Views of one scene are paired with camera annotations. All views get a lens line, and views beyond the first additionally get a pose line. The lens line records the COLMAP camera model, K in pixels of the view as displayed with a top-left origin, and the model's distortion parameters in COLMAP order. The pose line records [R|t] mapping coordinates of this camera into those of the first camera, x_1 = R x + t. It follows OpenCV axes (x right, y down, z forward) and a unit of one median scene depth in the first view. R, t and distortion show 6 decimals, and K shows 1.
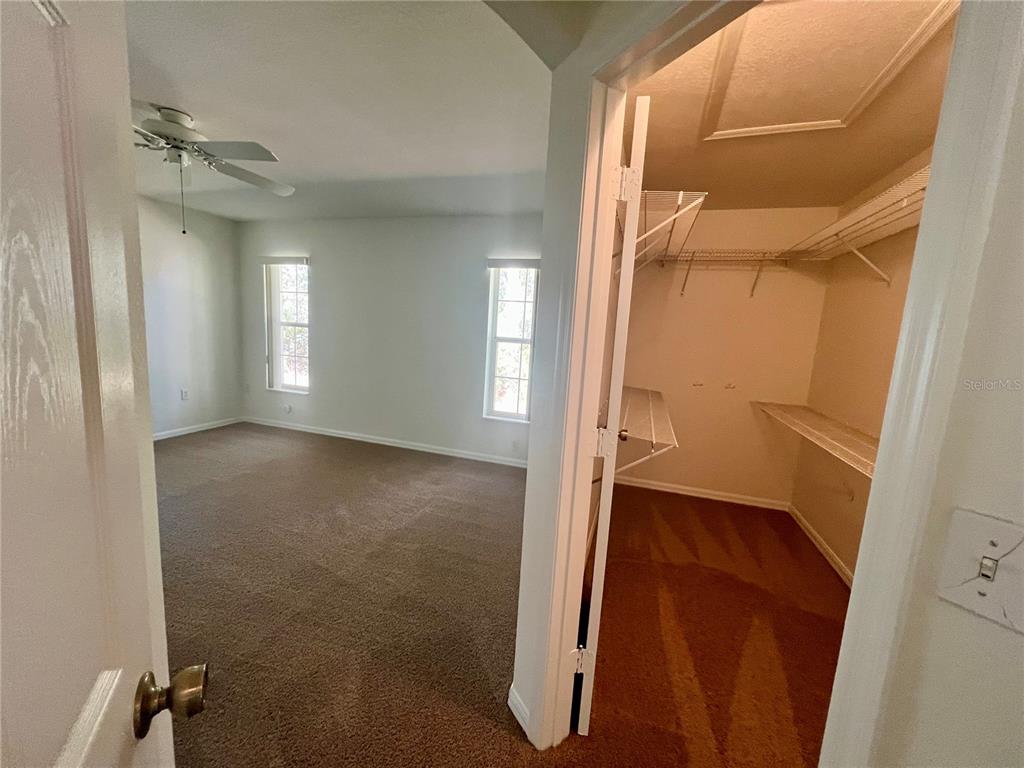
lens RADIAL K [[409.0, 0, 512.0], [0, 409.0, 384.0], [0, 0, 1]] dist [-0.000649, 0.000275]
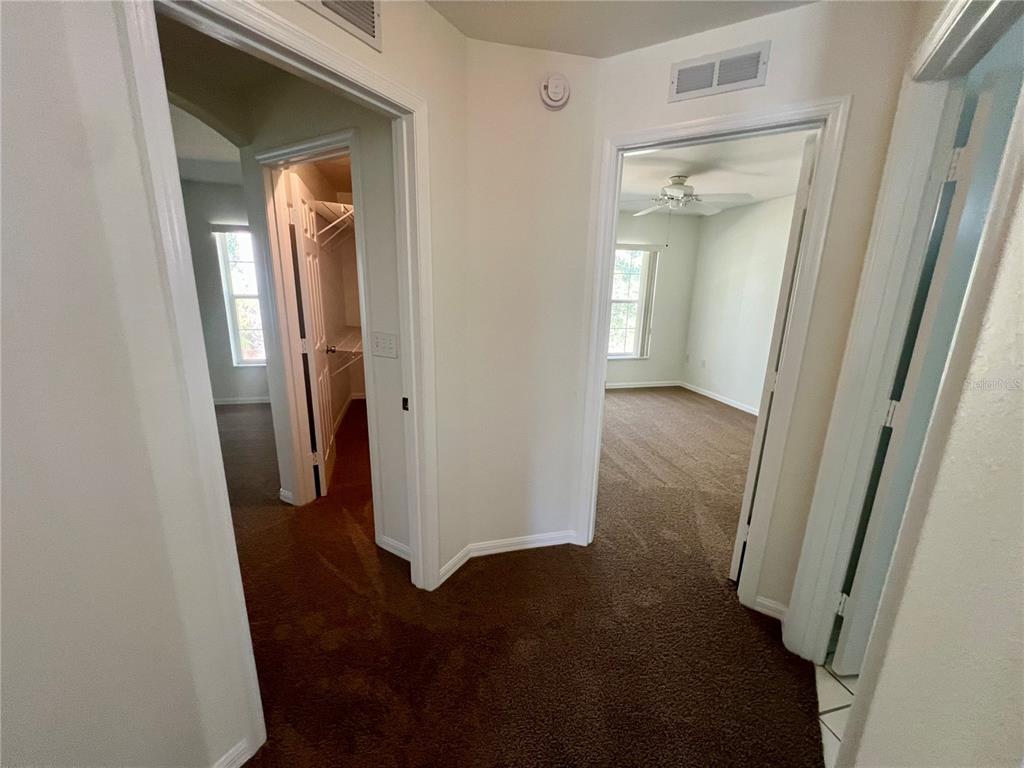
lens RADIAL K [[409.0, 0, 512.0], [0, 409.0, 384.0], [0, 0, 1]] dist [-0.000649, 0.000275]
pose [[0.853562, -0.159324, 0.496032, 0.020260], [0.100996, 0.984633, 0.142470, 0.048514], [-0.511108, -0.071510, 0.856536, -0.415145]]
